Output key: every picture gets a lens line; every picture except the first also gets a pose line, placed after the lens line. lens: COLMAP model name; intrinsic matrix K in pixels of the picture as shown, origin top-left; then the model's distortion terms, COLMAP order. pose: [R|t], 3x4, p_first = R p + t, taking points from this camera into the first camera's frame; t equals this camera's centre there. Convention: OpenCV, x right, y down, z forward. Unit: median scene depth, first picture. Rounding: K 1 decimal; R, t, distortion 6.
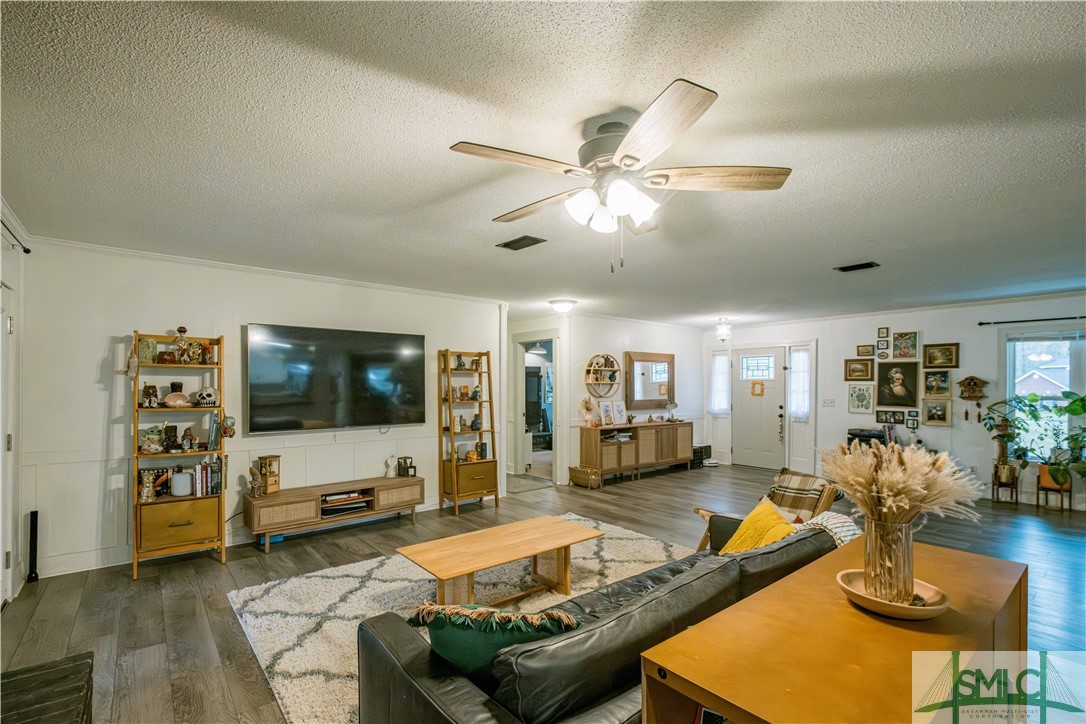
lens RADIAL K [[491.0, 0, 544.4], [0, 491.0, 389.6], [0, 0, 1]] dist [0.000362, -0.000064]
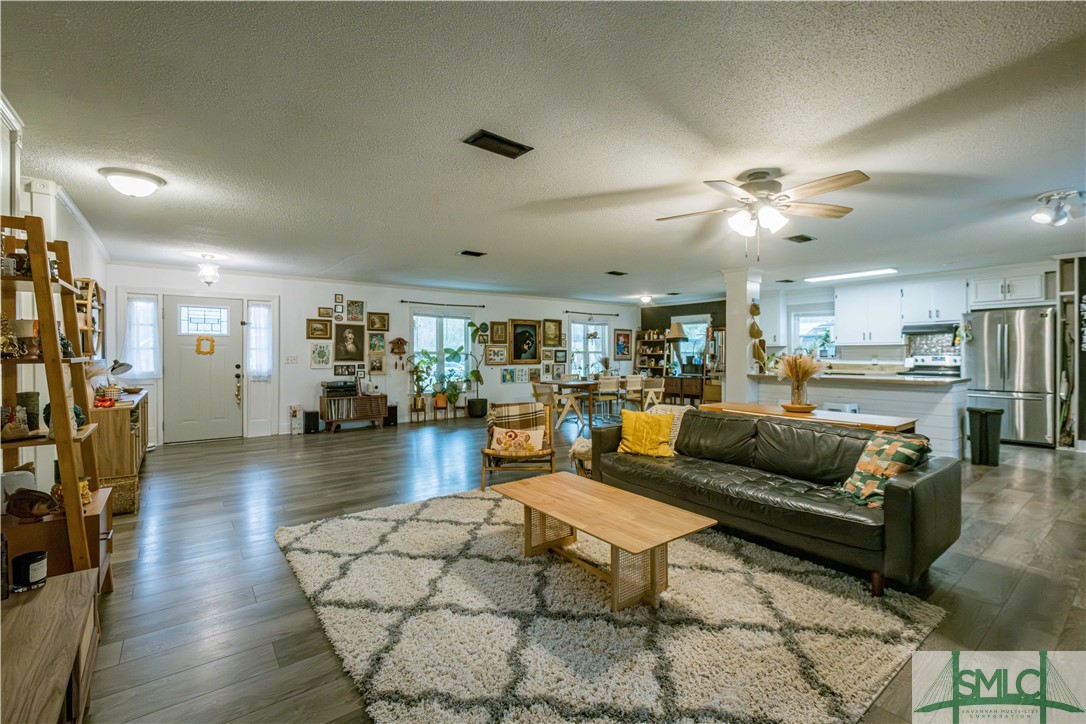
lens RADIAL K [[472.1, 0, 543.0], [0, 472.1, 362.0], [0, 0, 1]] dist [0.001079, -0.000257]
pose [[0.032295, -0.019334, 0.999291, -0.431576], [0.006652, 0.999795, 0.019128, 0.017554], [-0.999456, 0.006029, 0.032417, 0.491686]]
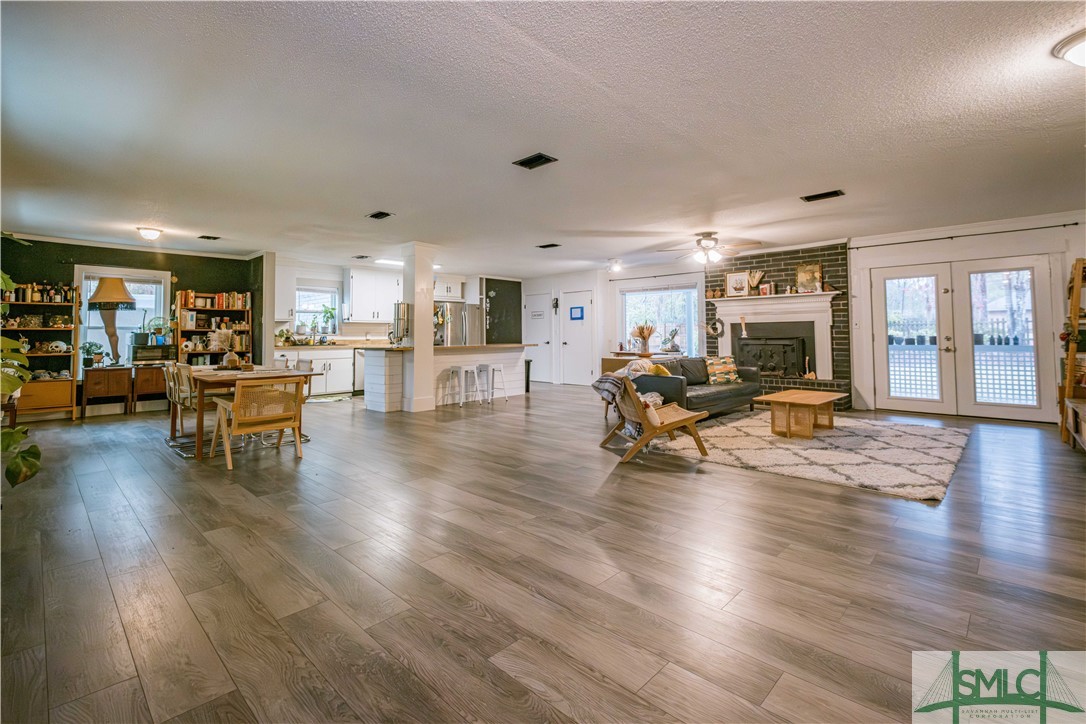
lens RADIAL K [[499.3, 0, 539.0], [0, 499.3, 316.3], [0, 0, 1]] dist [-0.000460, -0.000171]
pose [[-0.993629, 0.002683, -0.112665, 0.453247], [0.006735, 0.999343, -0.035606, 0.039178], [0.112496, -0.036138, -0.992995, 1.203842]]
